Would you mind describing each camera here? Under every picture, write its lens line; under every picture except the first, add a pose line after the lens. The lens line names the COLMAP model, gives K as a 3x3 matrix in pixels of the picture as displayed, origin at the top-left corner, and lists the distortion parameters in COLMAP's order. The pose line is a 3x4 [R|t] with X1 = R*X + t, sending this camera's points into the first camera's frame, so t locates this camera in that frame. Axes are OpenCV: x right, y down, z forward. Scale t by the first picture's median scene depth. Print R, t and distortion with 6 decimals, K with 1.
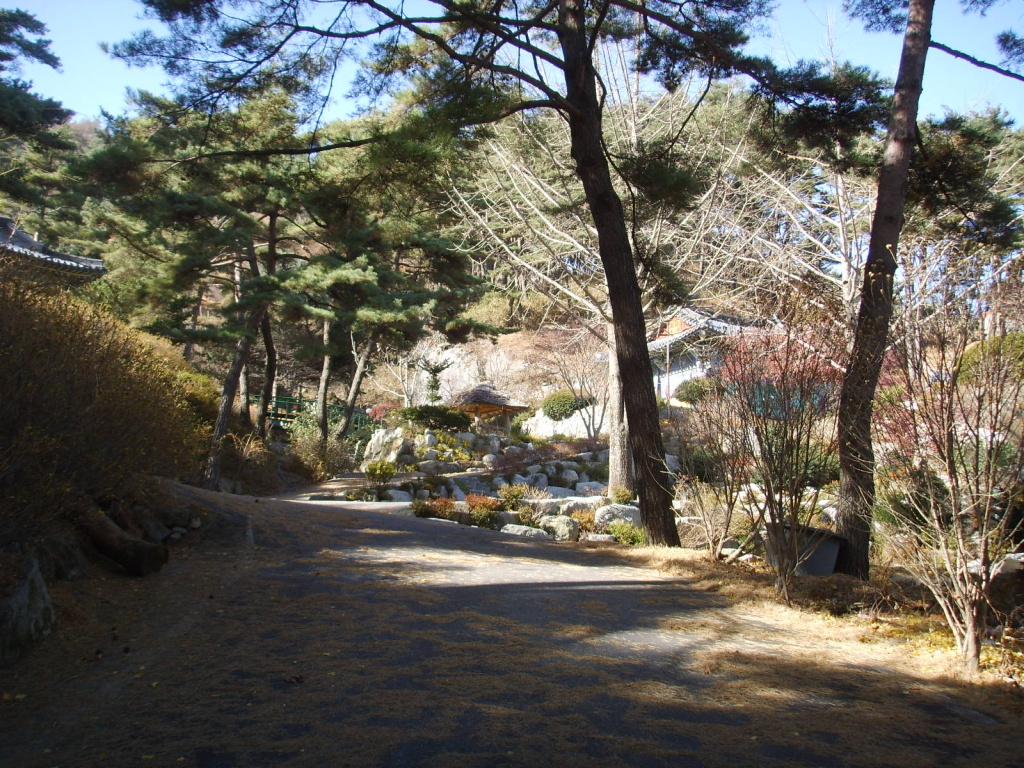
lens RADIAL K [[1160.1, 0, 511.6], [0, 1160.1, 381.6], [0, 0, 1]] dist [-0.091782, 0.000000]
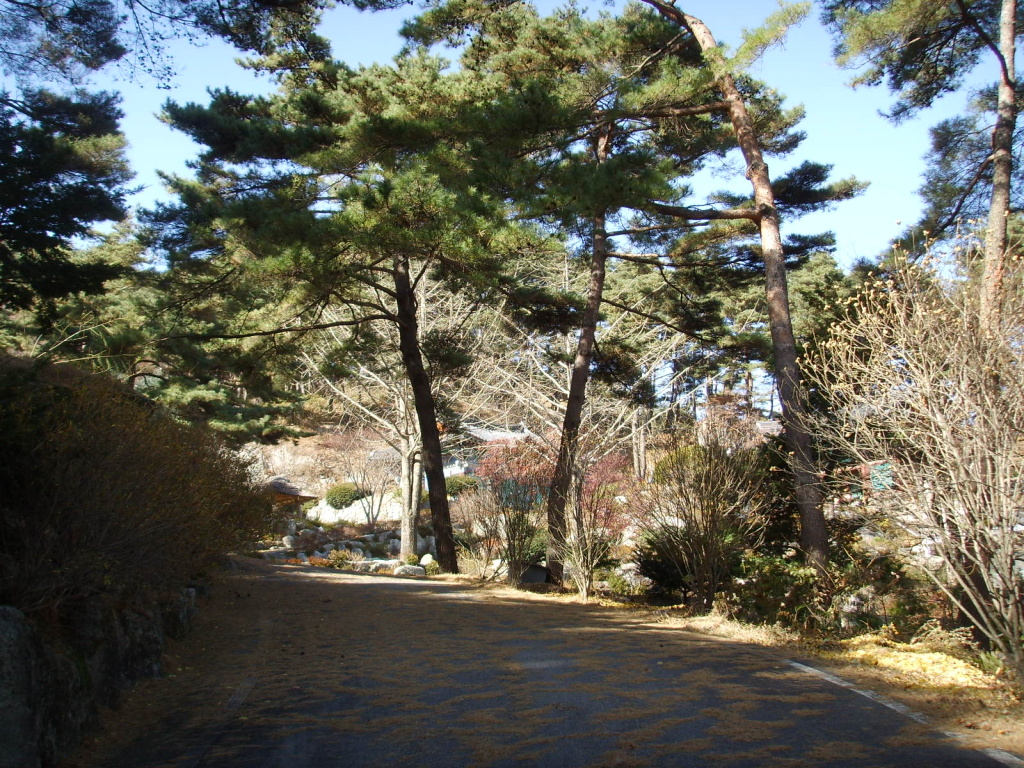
lens RADIAL K [[1160.1, 0, 513.6], [0, 1160.1, 384.4], [0, 0, 1]] dist [-0.091782, 0.000000]
pose [[0.976816, 0.032577, 0.211588, -0.072149], [-0.016241, 0.996782, -0.078495, -0.006231], [-0.213464, 0.073239, 0.974202, -0.348619]]
